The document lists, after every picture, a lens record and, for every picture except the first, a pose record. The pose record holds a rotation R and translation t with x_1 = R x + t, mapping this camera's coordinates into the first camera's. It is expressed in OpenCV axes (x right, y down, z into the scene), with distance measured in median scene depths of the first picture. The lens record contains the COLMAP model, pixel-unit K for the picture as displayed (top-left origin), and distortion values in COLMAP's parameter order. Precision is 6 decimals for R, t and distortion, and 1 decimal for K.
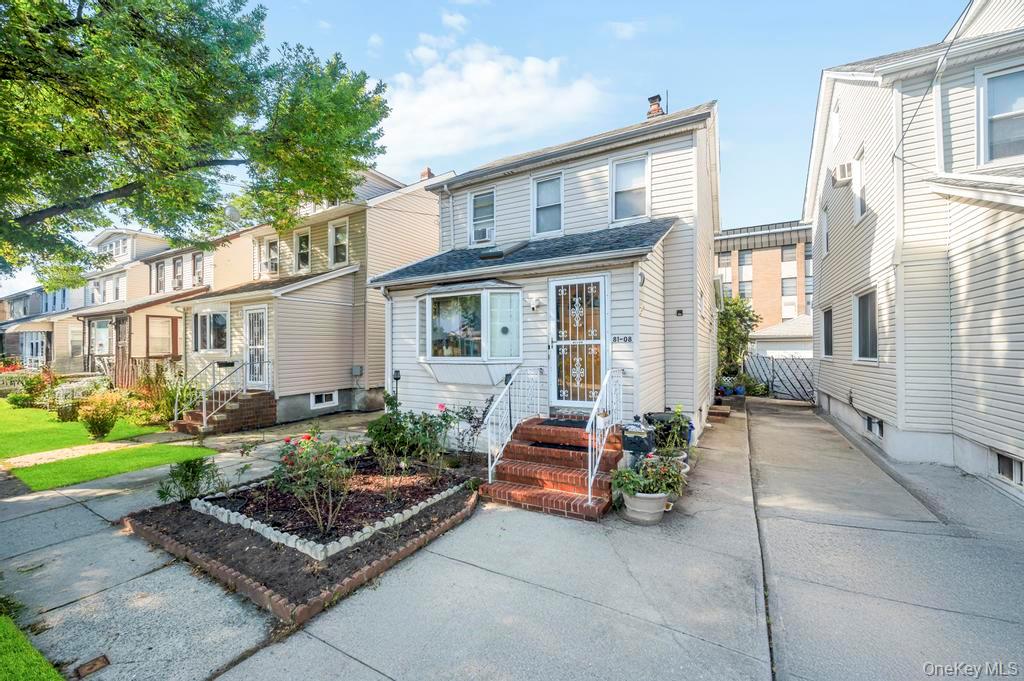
lens RADIAL K [[405.4, 0, 510.3], [0, 405.4, 344.3], [0, 0, 1]] dist [-0.001382, -0.000222]
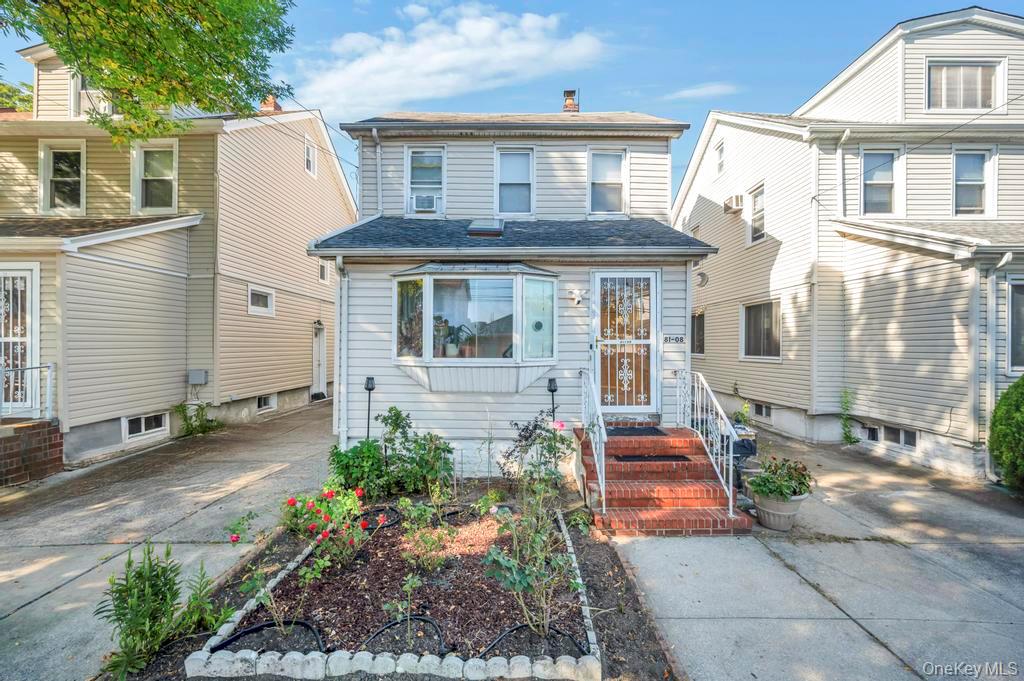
lens RADIAL K [[433.7, 0, 511.7], [0, 433.7, 343.9], [0, 0, 1]] dist [-0.000785, -0.000126]
pose [[0.872519, 0.009181, 0.488495, -0.425702], [-0.014719, 0.999864, 0.007498, -0.003117], [-0.488359, -0.013733, 0.872535, 0.215953]]
